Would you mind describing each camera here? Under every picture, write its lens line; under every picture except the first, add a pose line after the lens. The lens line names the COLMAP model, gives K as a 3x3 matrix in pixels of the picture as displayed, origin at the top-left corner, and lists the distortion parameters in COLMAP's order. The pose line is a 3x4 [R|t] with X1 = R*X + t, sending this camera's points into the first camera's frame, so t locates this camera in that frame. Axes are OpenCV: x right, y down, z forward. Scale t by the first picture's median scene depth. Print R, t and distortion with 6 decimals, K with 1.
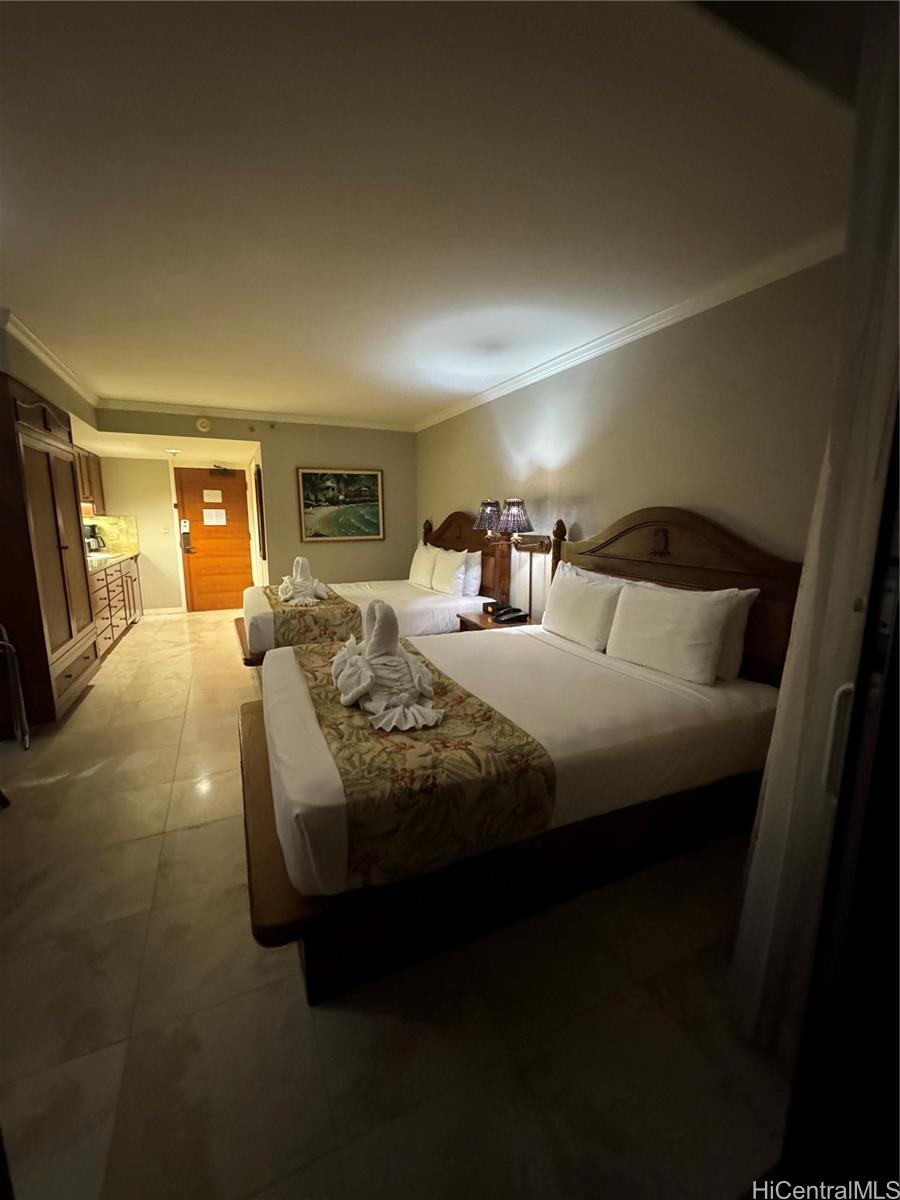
lens RADIAL K [[479.9, 0, 450.0], [0, 479.9, 600.0], [0, 0, 1]] dist [0.000707, 0.000042]
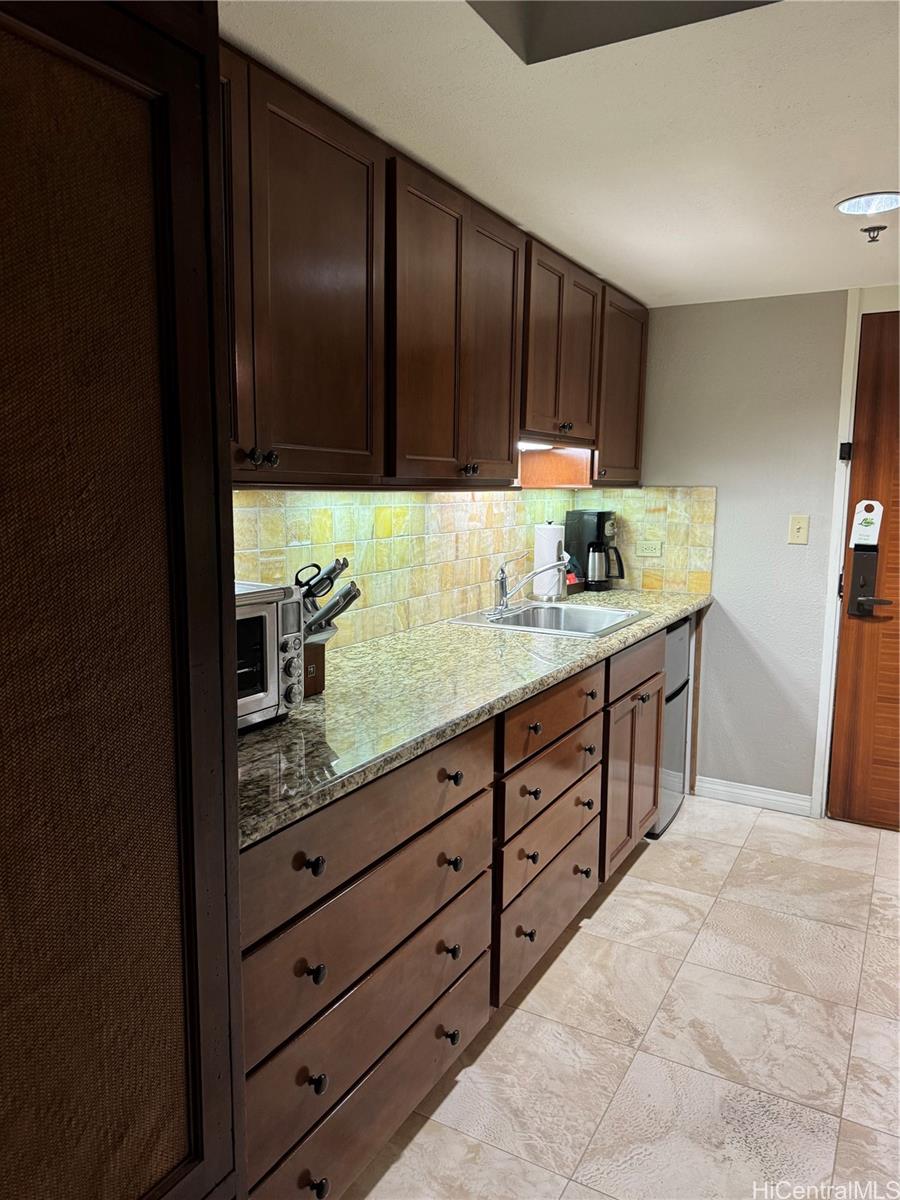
lens RADIAL K [[863.8, 0, 450.0], [0, 863.8, 600.0], [0, 0, 1]] dist [0.032376, -0.002165]
pose [[0.590558, 0.115307, -0.798715, -0.294733], [-0.143788, 0.988937, 0.036454, -0.096432], [0.794082, 0.093317, 0.600605, 0.523491]]
